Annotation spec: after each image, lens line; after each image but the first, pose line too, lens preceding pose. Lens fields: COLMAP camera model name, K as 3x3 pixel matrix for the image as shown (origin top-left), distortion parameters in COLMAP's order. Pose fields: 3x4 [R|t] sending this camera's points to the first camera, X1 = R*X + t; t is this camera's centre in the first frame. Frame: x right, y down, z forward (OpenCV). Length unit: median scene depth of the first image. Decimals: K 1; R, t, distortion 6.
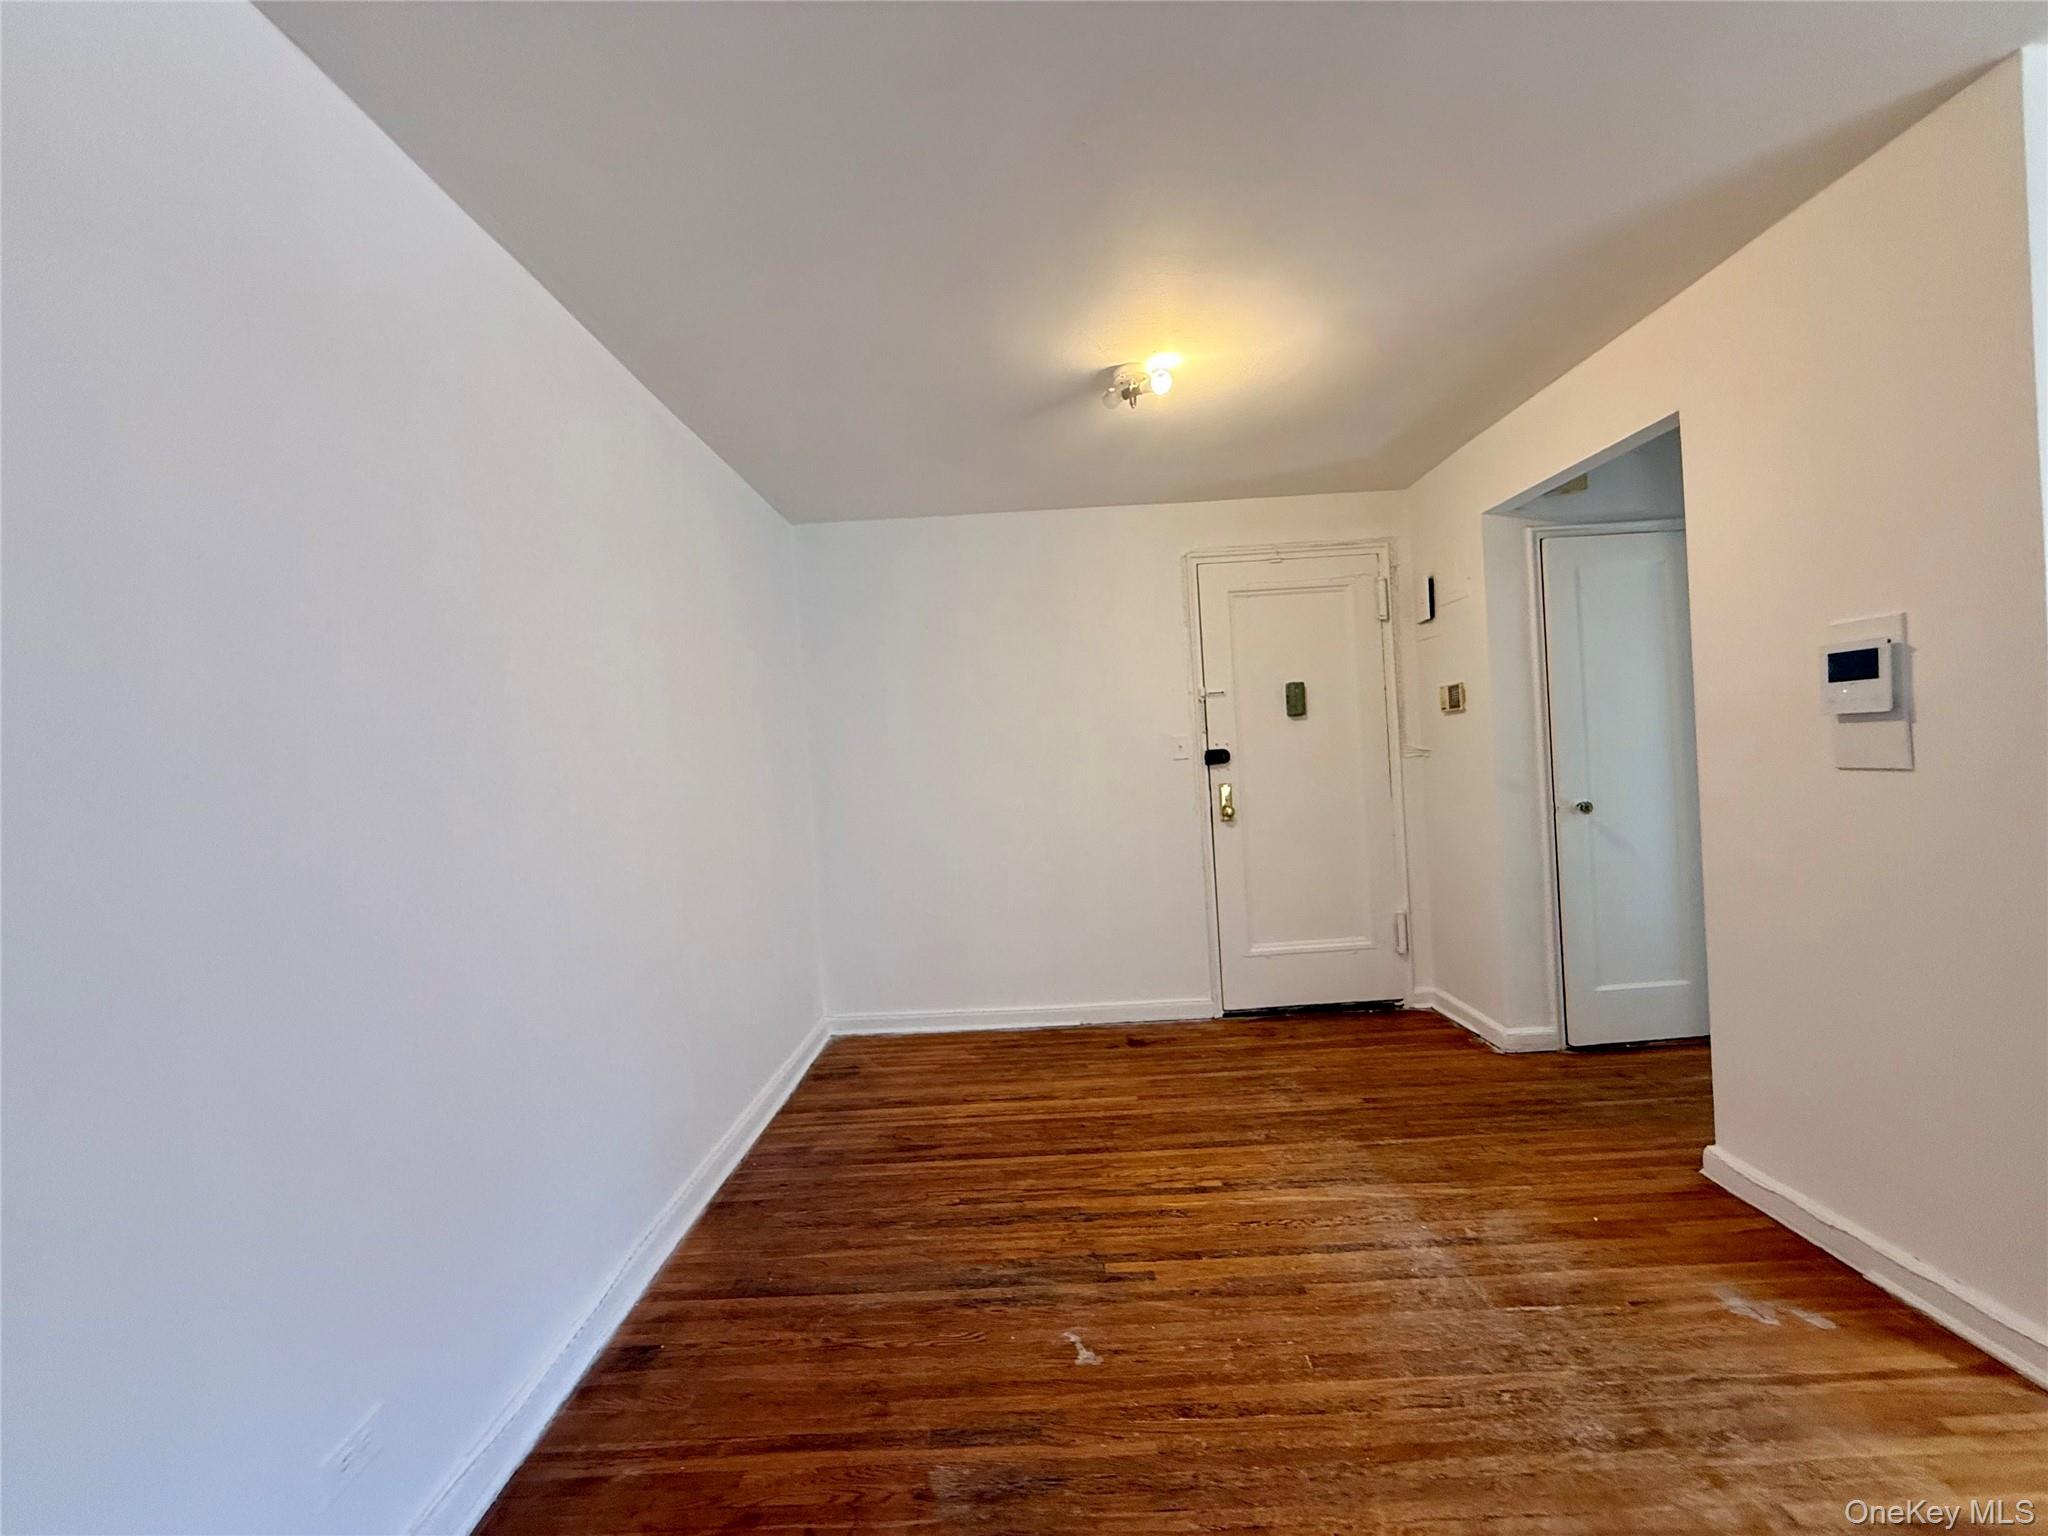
lens RADIAL K [[814.2, 0, 1022.1], [0, 814.2, 772.4], [0, 0, 1]] dist [0.000471, -0.000231]
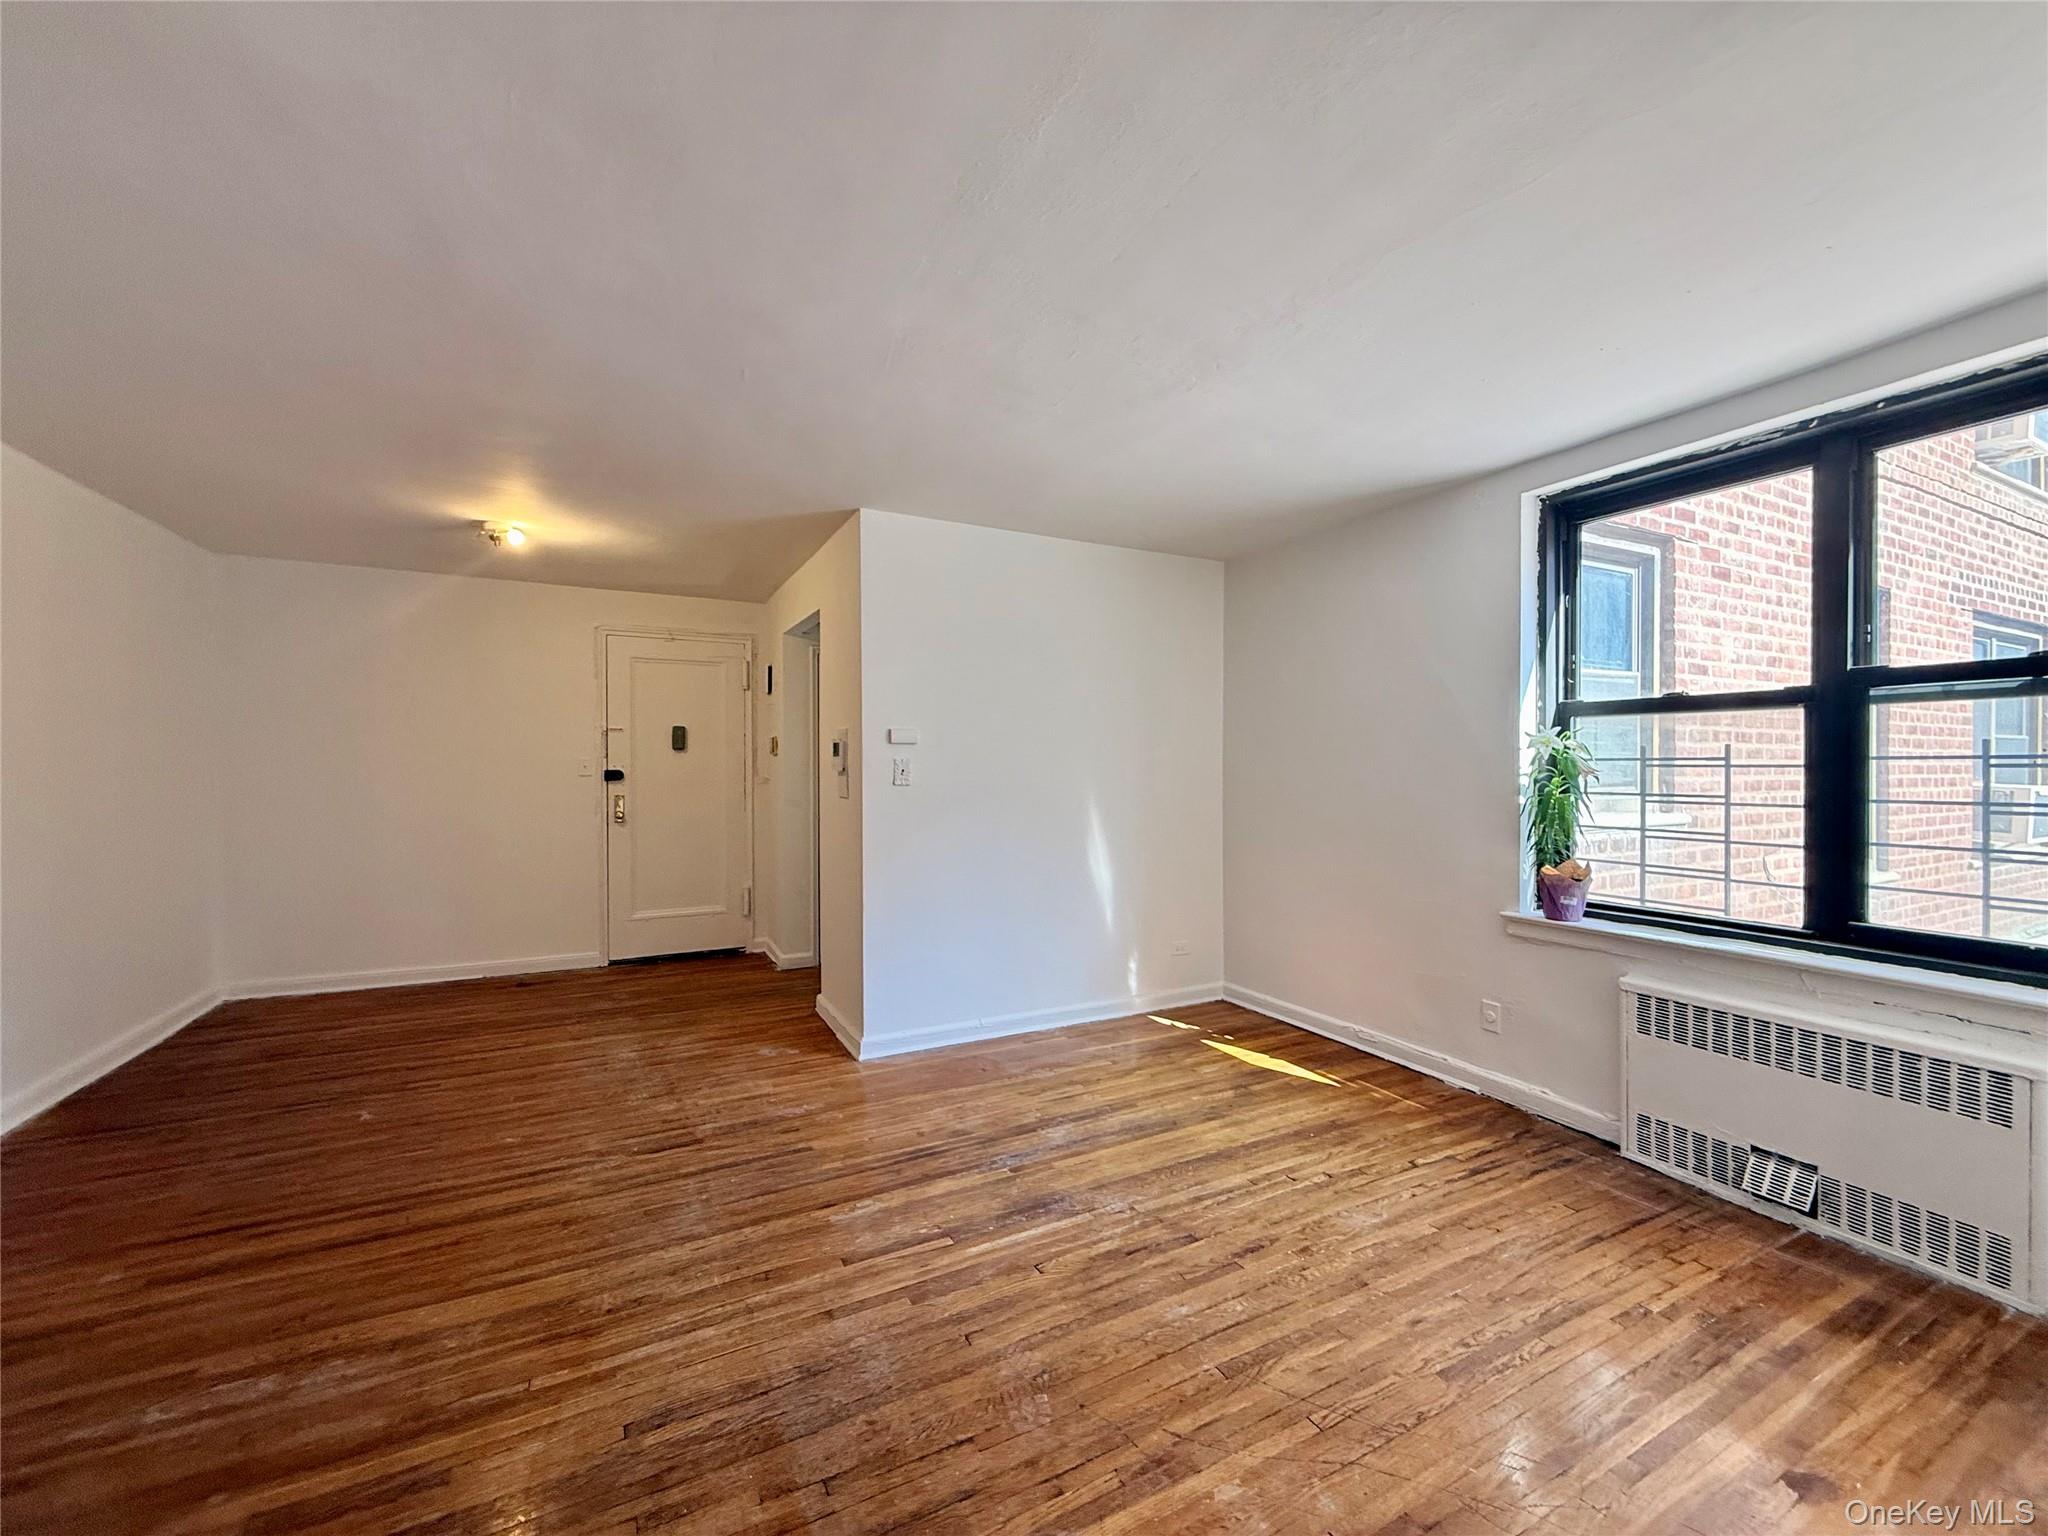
lens RADIAL K [[814.2, 0, 1021.4], [0, 814.2, 770.1], [0, 0, 1]] dist [0.000471, -0.000231]
pose [[0.884497, 0.056756, 0.463081, 0.308490], [-0.044992, 0.998323, -0.036419, -0.012764], [-0.464371, 0.011378, 0.885568, -0.787381]]
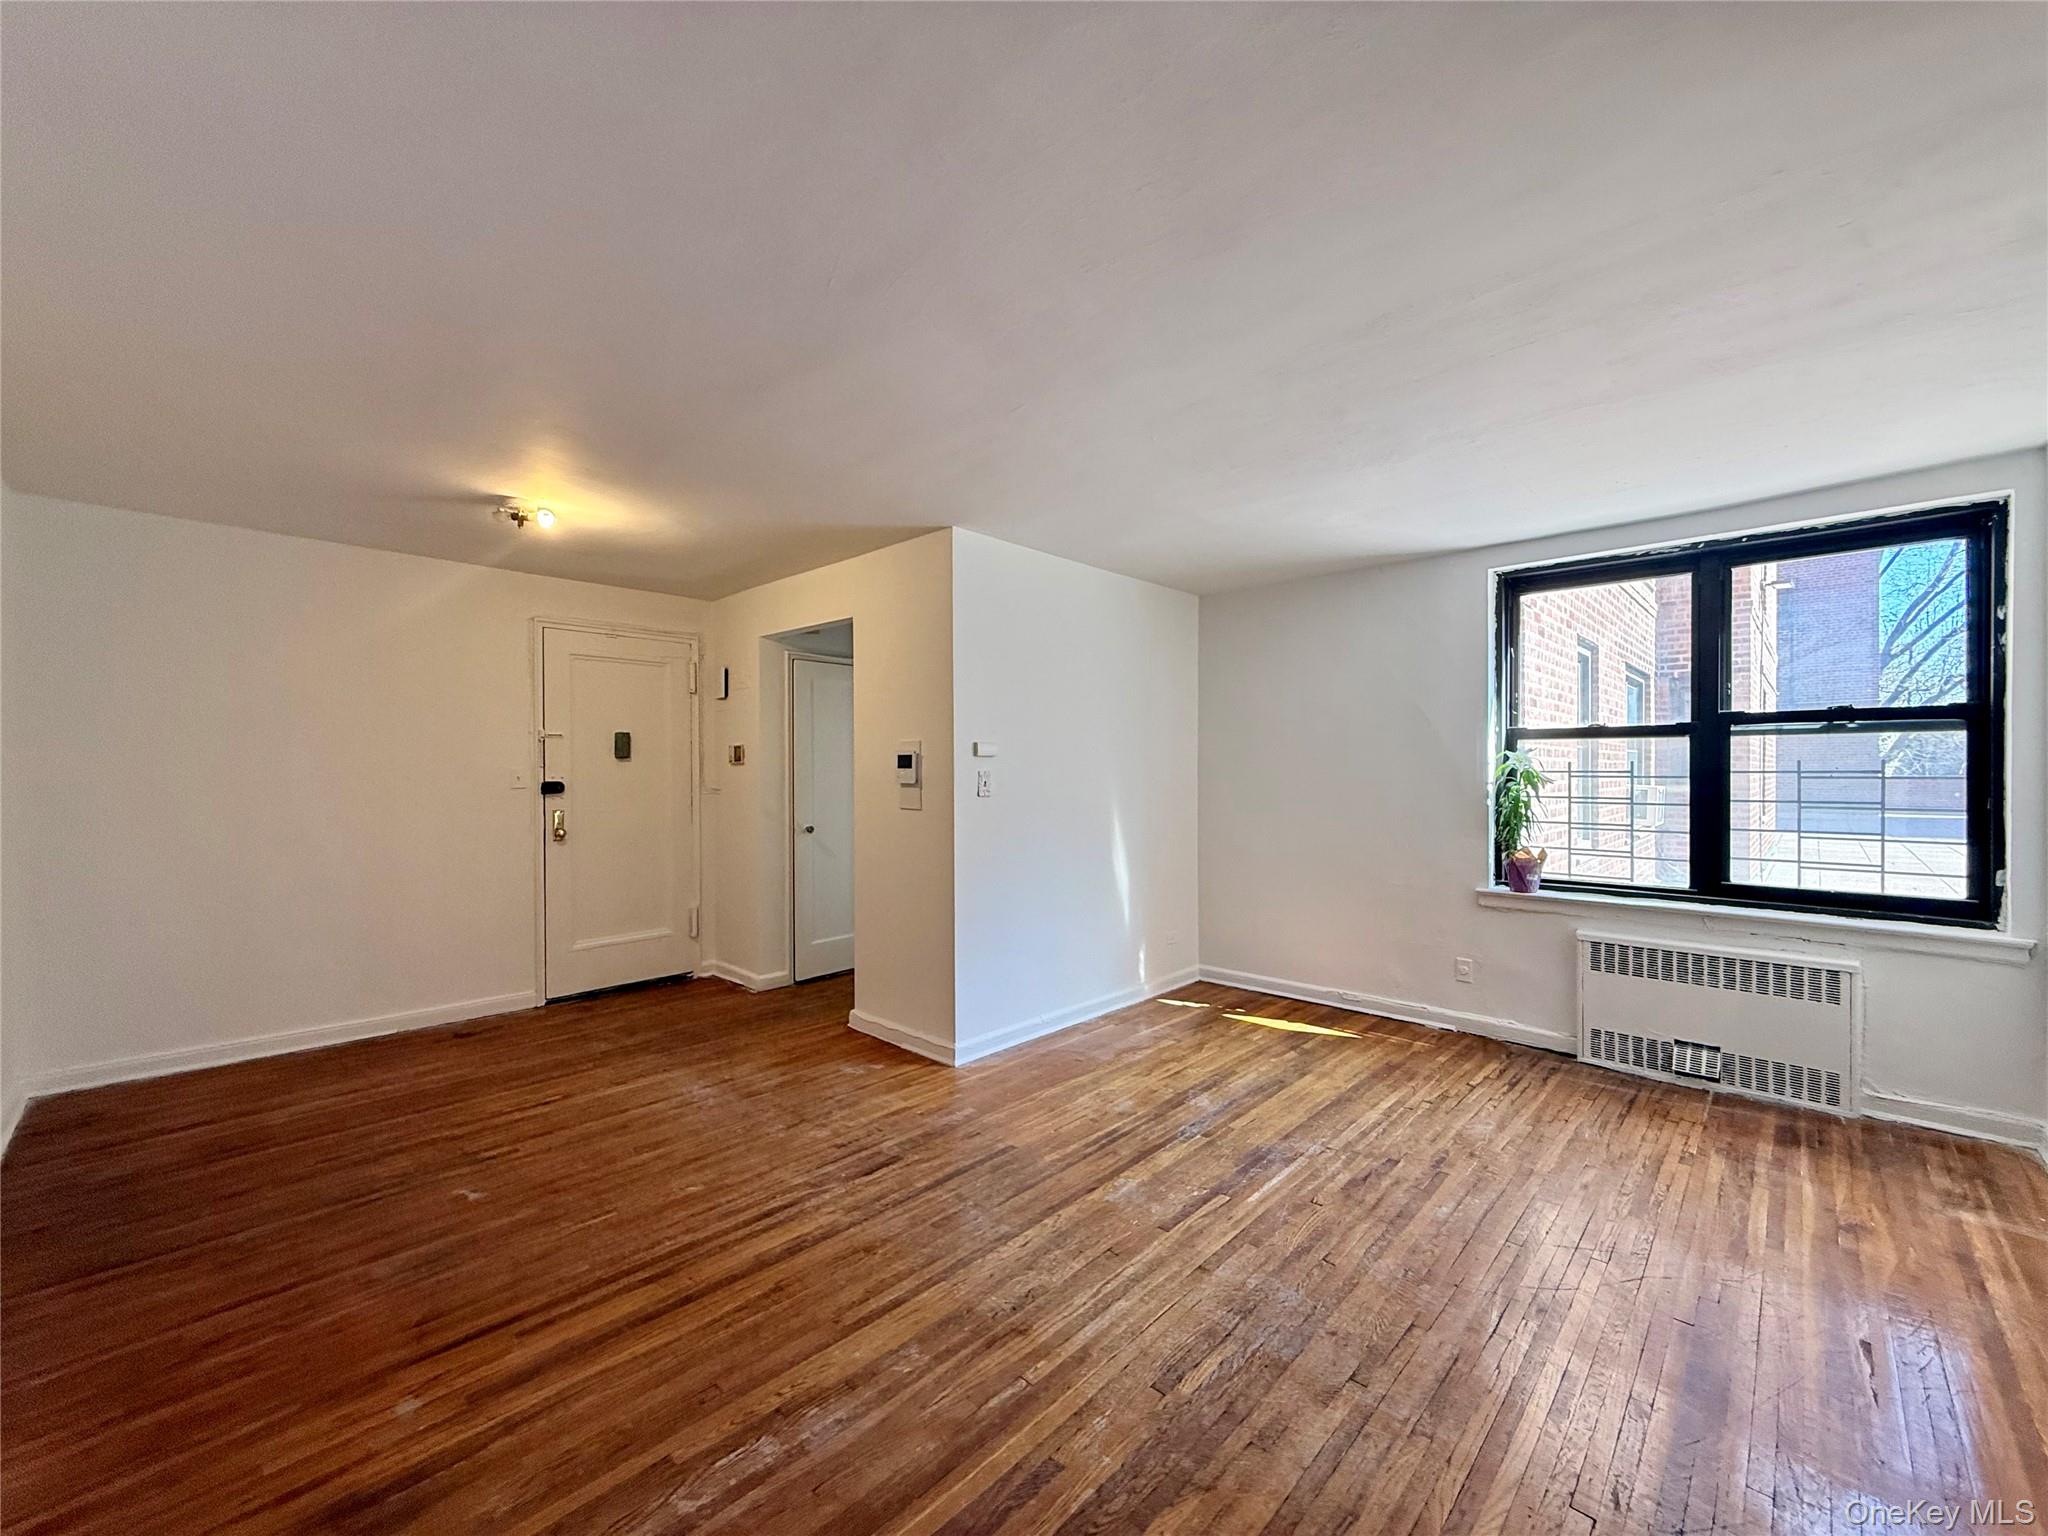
lens RADIAL K [[814.2, 0, 1021.6], [0, 814.2, 769.8], [0, 0, 1]] dist [0.000471, -0.000231]
pose [[0.685411, 0.057044, 0.725919, -0.237651], [-0.027488, 0.998243, -0.052489, -0.001694], [-0.727638, 0.016022, 0.685775, -0.493903]]
